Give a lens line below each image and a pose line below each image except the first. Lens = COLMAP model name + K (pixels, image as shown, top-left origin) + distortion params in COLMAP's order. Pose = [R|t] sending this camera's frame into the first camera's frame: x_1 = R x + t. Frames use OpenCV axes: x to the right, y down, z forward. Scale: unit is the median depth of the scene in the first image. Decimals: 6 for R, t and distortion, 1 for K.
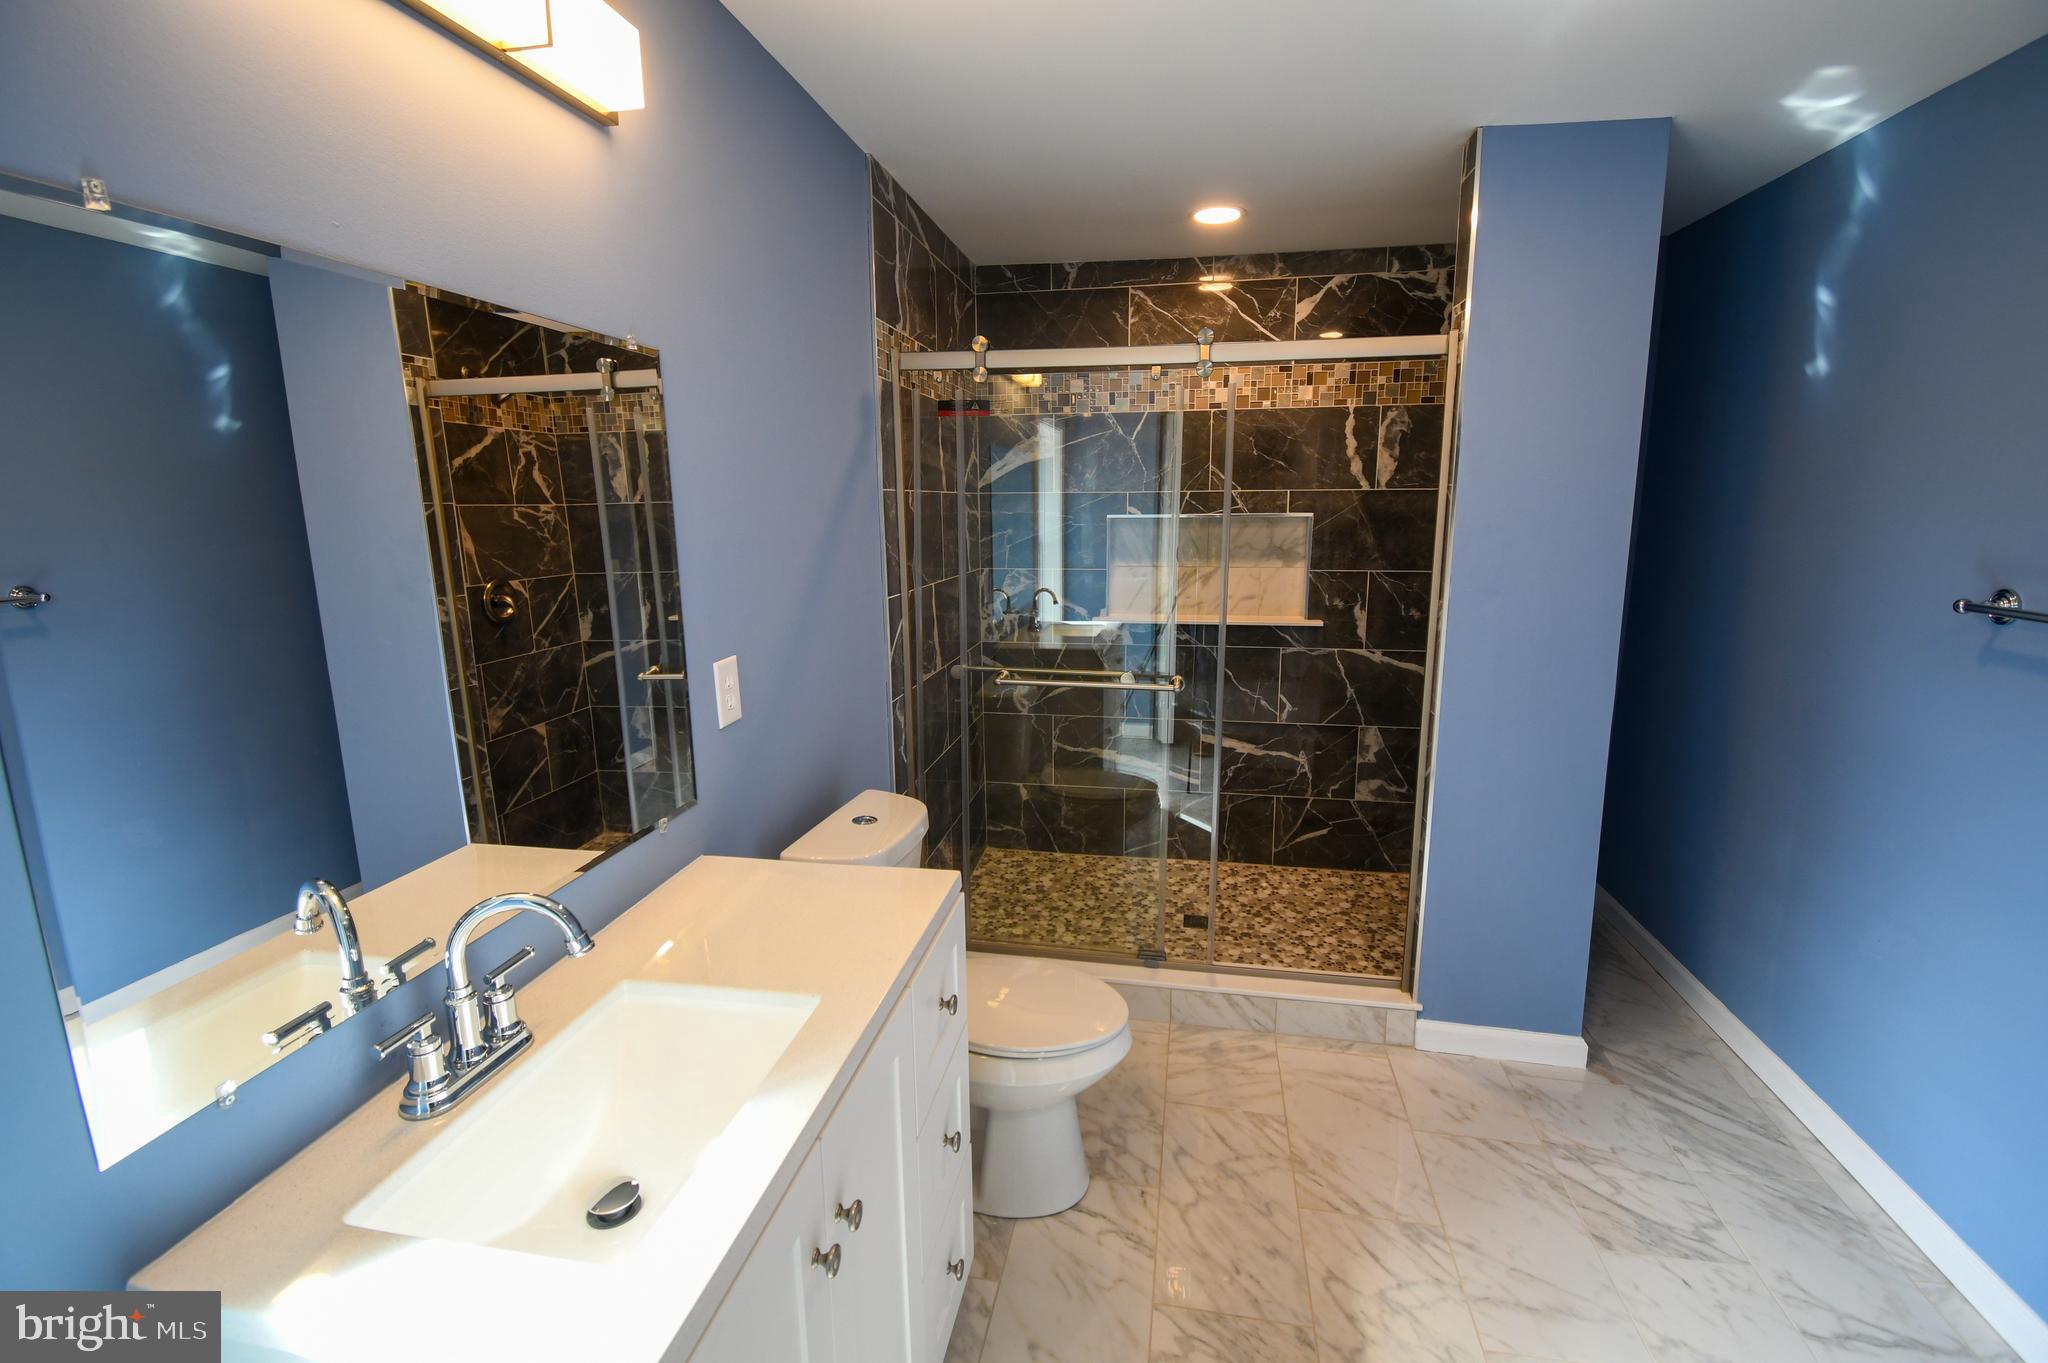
lens RADIAL K [[896.3, 0, 1035.3], [0, 896.3, 655.3], [0, 0, 1]] dist [0.016325, -0.023659]
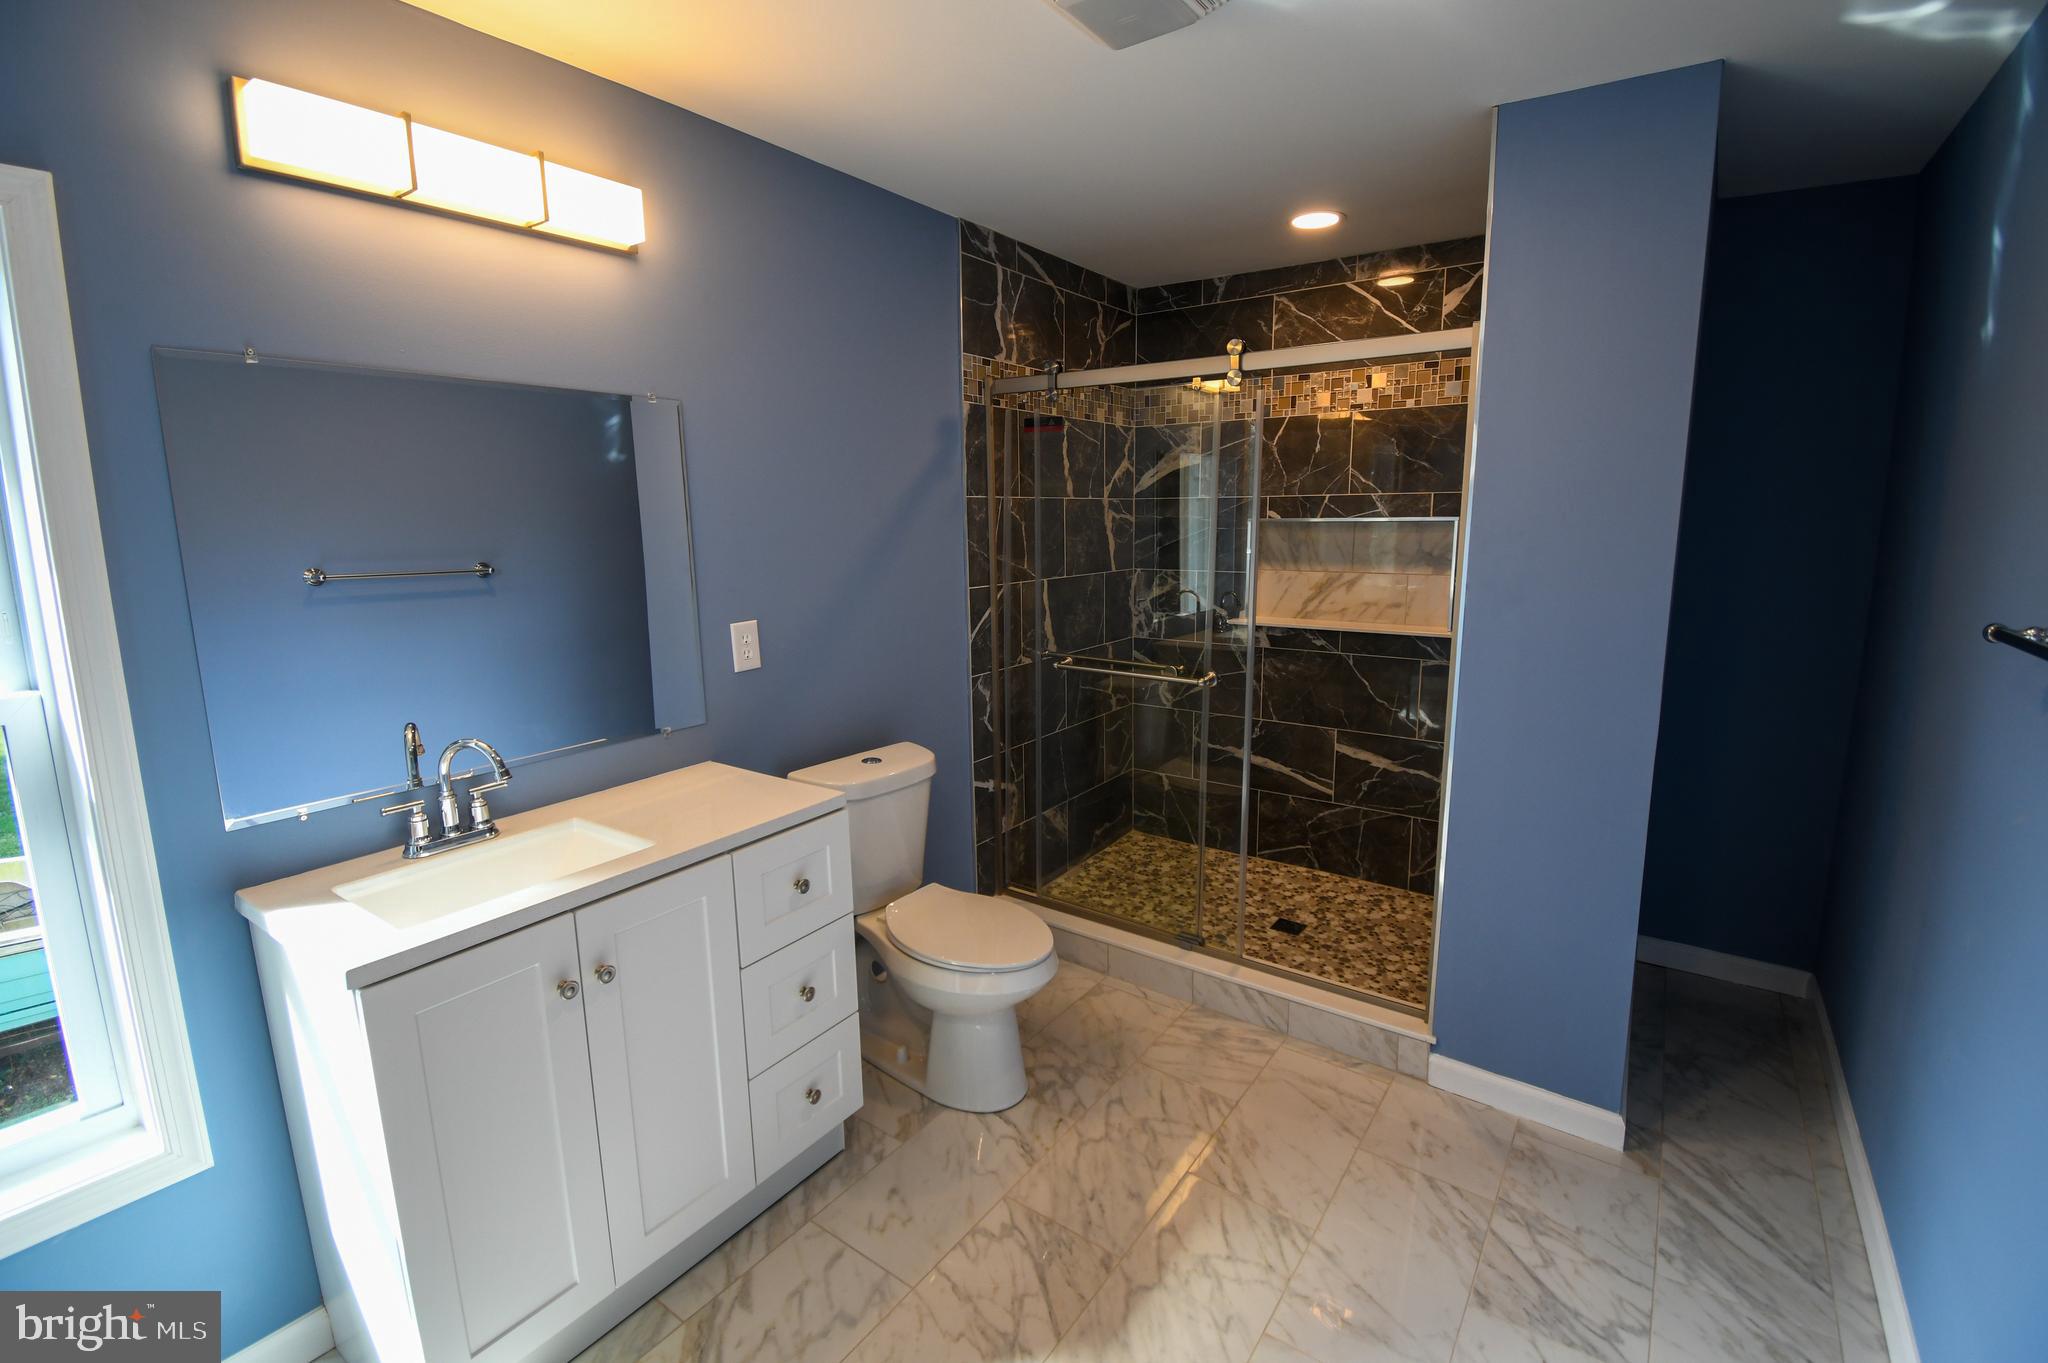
lens RADIAL K [[896.3, 0, 1035.3], [0, 896.3, 655.3], [0, 0, 1]] dist [0.016325, -0.023659]
pose [[0.908597, 0.063214, -0.412862, 0.394782], [-0.066355, 0.997773, 0.006740, 0.010140], [0.412369, 0.021271, 0.910769, -0.036185]]
